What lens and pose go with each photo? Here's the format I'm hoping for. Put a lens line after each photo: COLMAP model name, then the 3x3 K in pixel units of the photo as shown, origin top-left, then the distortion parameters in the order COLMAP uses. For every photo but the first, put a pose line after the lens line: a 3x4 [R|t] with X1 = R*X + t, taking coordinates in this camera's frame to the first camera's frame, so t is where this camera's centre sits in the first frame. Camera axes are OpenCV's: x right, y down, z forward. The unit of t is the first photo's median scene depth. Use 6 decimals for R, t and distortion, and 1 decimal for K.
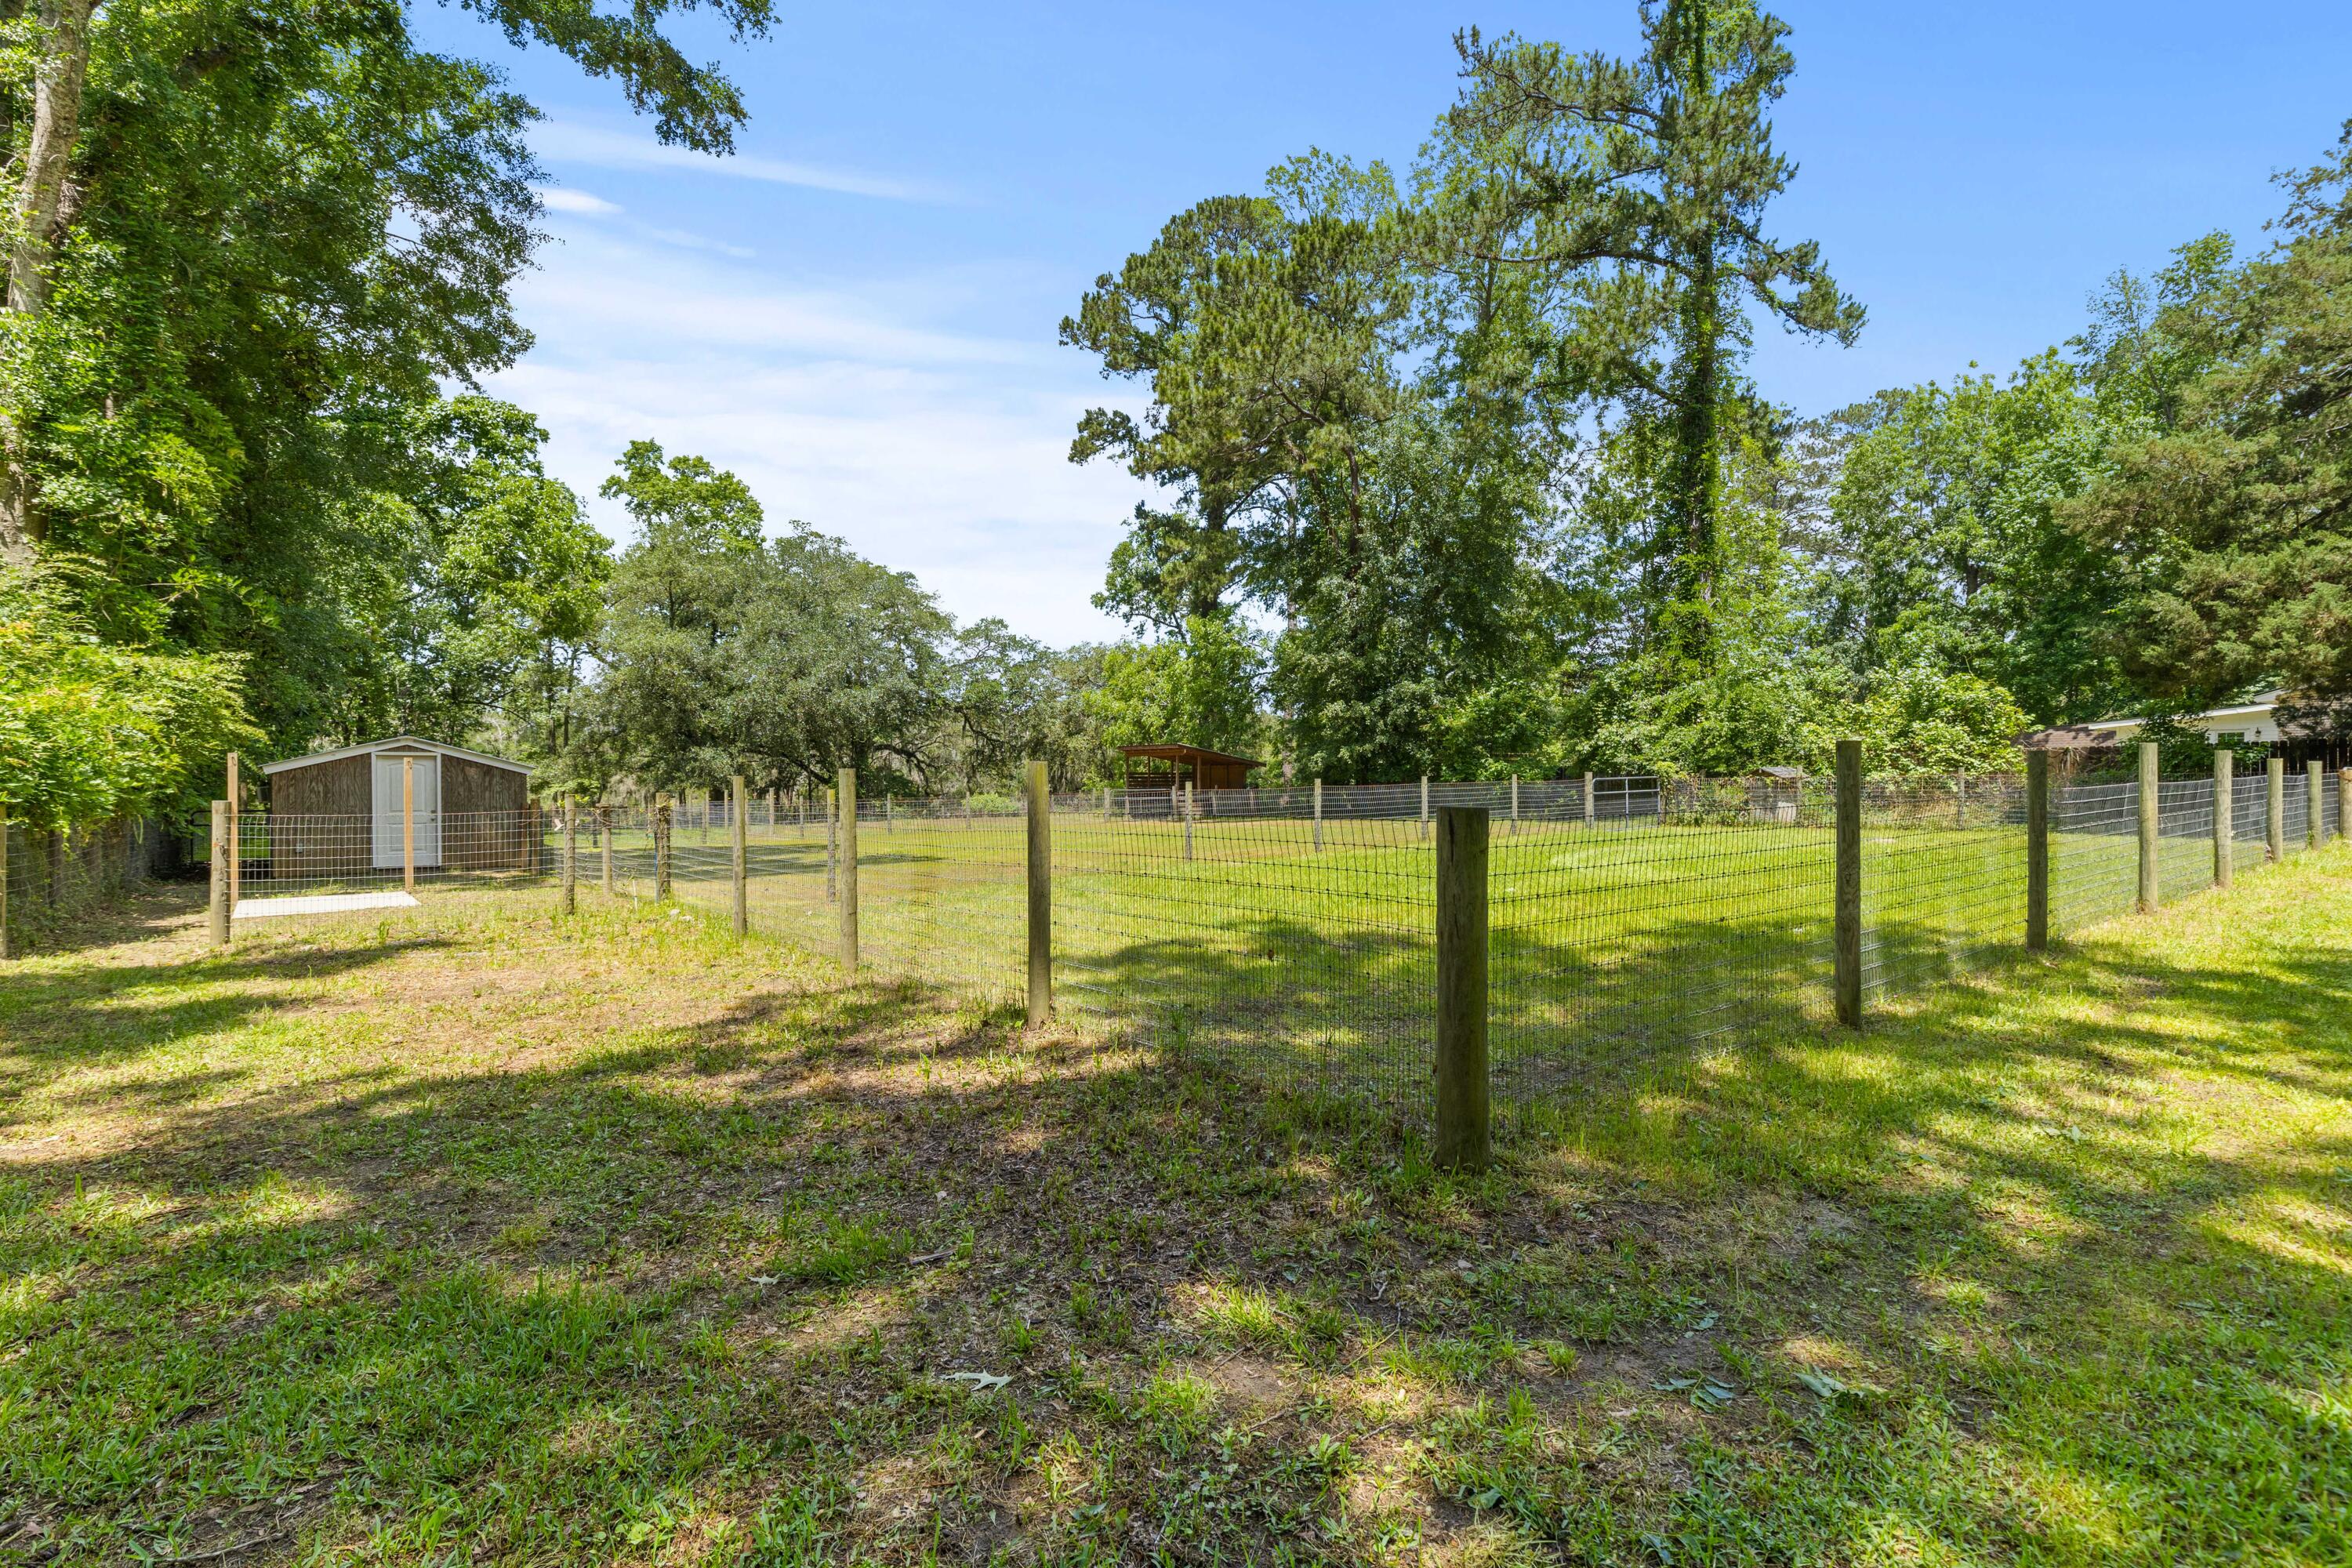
lens RADIAL K [[1079.8, 0, 1171.6], [0, 1079.8, 798.0], [0, 0, 1]] dist [-0.000528, -0.000416]
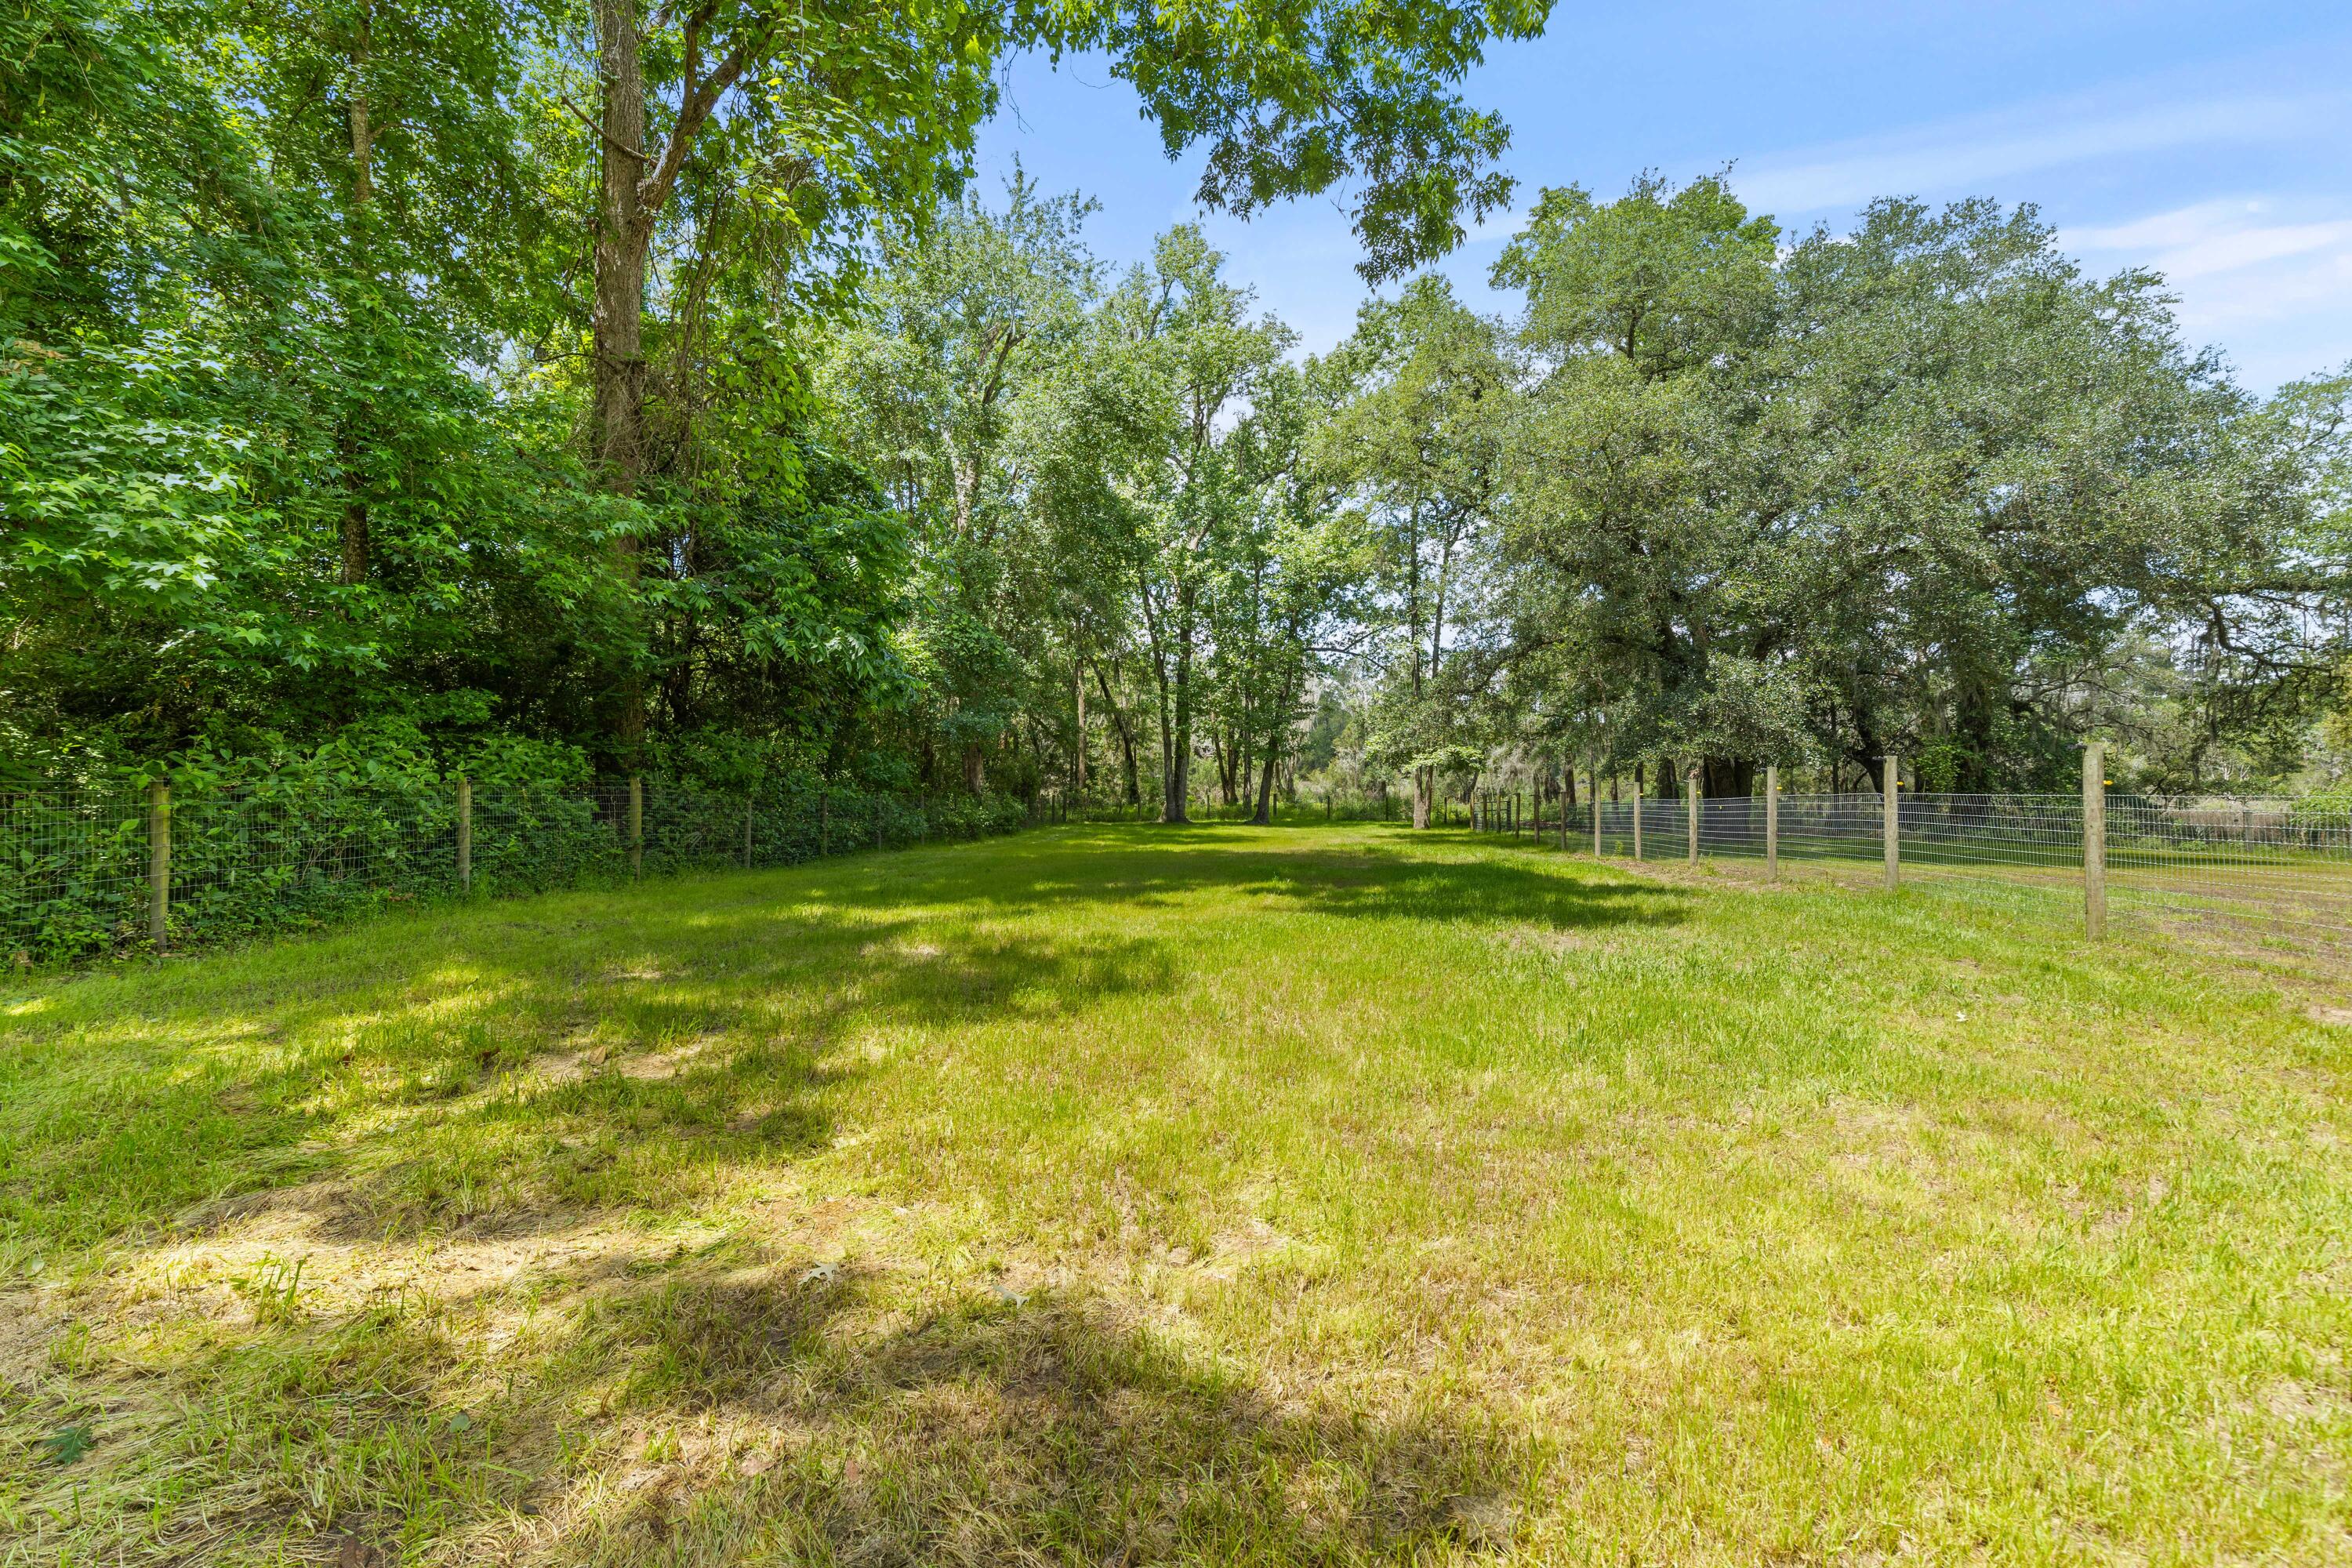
lens RADIAL K [[1079.8, 0, 1174.8], [0, 1079.8, 780.7], [0, 0, 1]] dist [-0.000528, -0.000416]
pose [[0.737386, 0.018073, -0.675230, -0.240467], [-0.019855, 0.999790, 0.005078, 0.001328], [0.675180, 0.009663, 0.737590, 0.423269]]
